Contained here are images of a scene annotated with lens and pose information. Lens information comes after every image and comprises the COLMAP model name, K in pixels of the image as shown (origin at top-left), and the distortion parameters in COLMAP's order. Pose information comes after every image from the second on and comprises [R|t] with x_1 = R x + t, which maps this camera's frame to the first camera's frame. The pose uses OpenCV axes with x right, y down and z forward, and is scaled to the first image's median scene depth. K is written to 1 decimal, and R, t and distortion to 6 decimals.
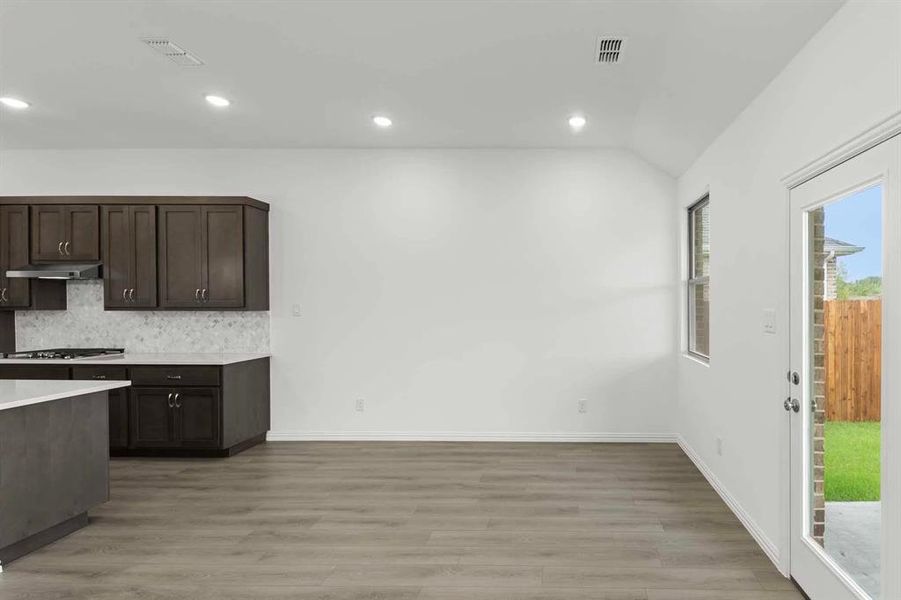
lens RADIAL K [[444.0, 0, 449.1], [0, 444.0, 298.5], [0, 0, 1]] dist [0.001525, -0.000311]
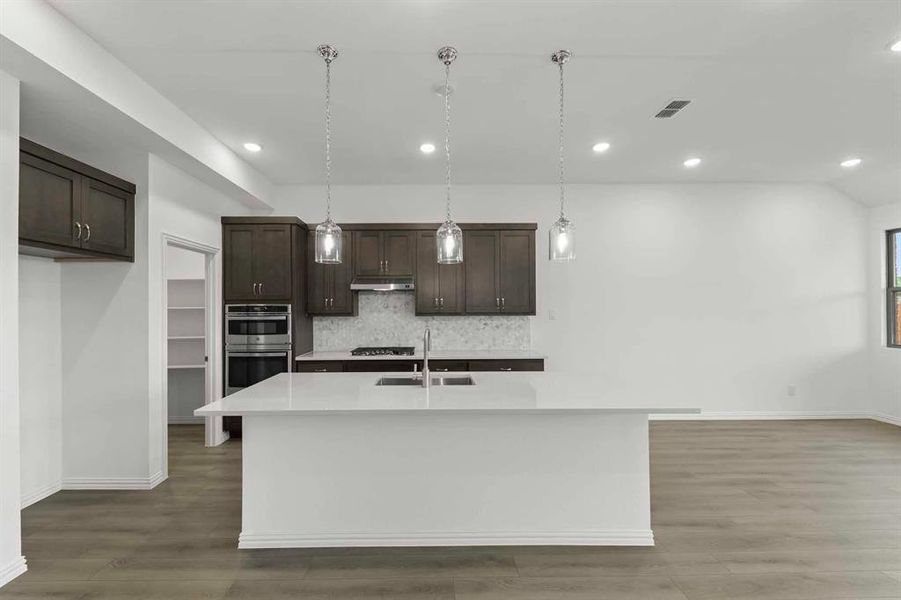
lens RADIAL K [[365.1, 0, 450.6], [0, 365.1, 301.5], [0, 0, 1]] dist [-0.000355, -0.000506]
pose [[0.999956, -0.007459, 0.005731, -0.626421], [0.007535, 0.999882, -0.013377, 0.001129], [-0.005631, 0.013419, 0.999894, -0.012141]]
